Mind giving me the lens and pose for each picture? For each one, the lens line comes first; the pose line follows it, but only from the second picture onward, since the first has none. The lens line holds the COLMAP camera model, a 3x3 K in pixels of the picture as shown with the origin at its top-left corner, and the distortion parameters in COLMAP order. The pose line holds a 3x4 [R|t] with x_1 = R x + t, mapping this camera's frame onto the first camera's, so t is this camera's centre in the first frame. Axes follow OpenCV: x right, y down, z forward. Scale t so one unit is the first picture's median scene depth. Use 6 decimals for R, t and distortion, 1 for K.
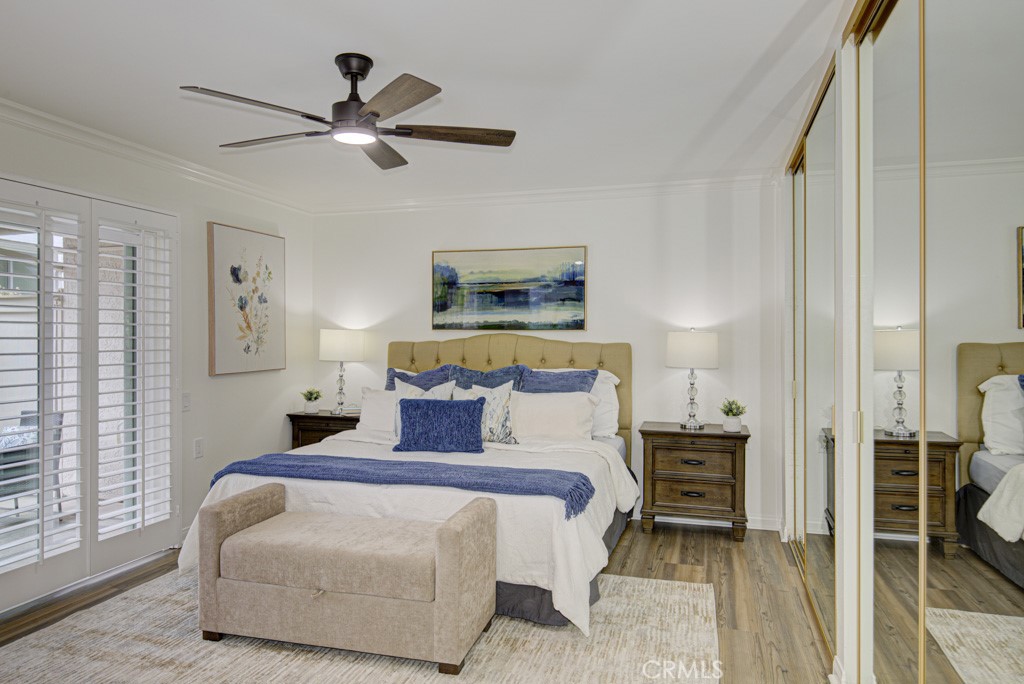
lens RADIAL K [[664.1, 0, 516.3], [0, 664.1, 336.3], [0, 0, 1]] dist [-0.005954, 0.002454]
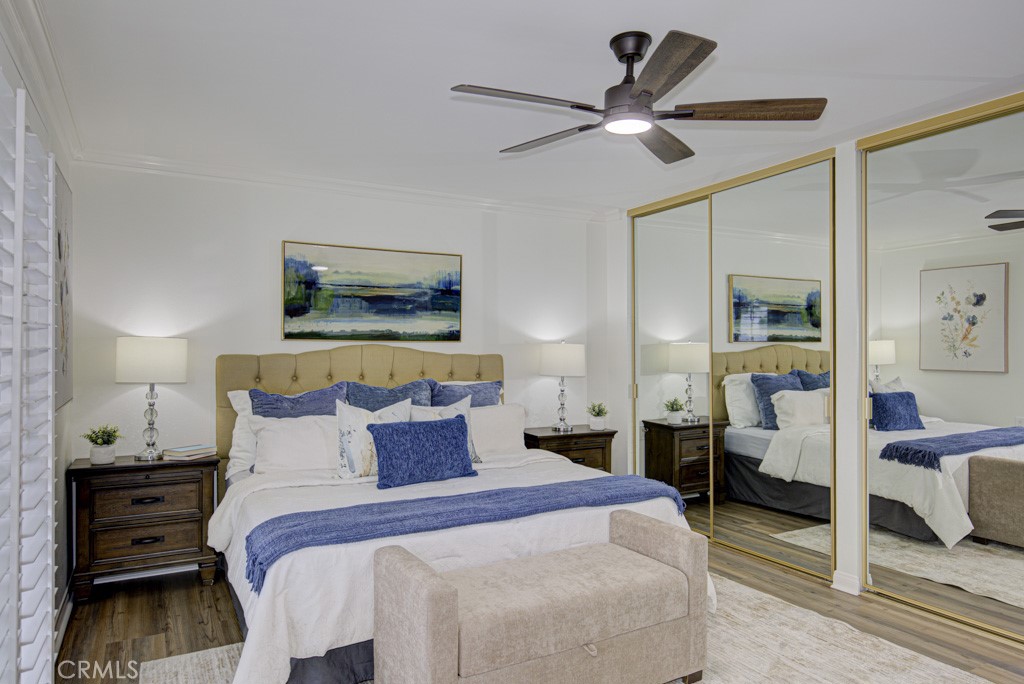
lens RADIAL K [[664.1, 0, 517.9], [0, 664.1, 347.2], [0, 0, 1]] dist [-0.005954, 0.002454]
pose [[0.693048, 0.001504, 0.720890, -0.554059], [0.000126, 0.999998, -0.002208, 0.001381], [-0.720891, 0.001621, 0.693046, 0.270638]]
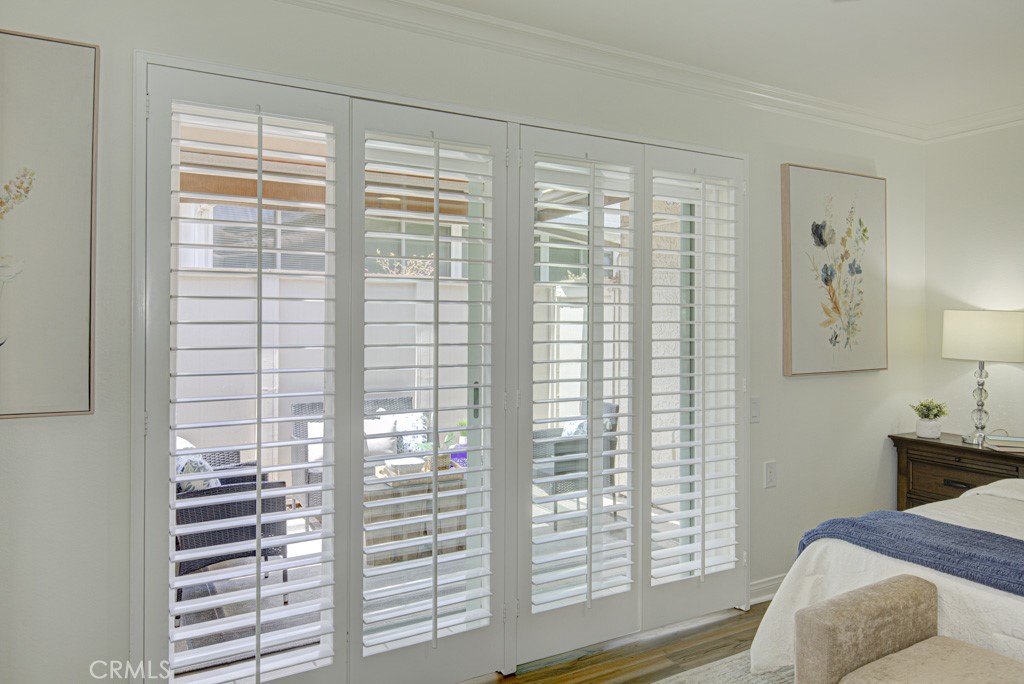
lens RADIAL K [[706.3, 0, 509.9], [0, 706.3, 312.2], [0, 0, 1]] dist [0.002539, -0.009202]
pose [[0.724246, -0.005017, -0.689523, -0.137633], [-0.003725, 0.999930, -0.011189, -0.000082], [0.689532, 0.010672, 0.724177, 0.219037]]
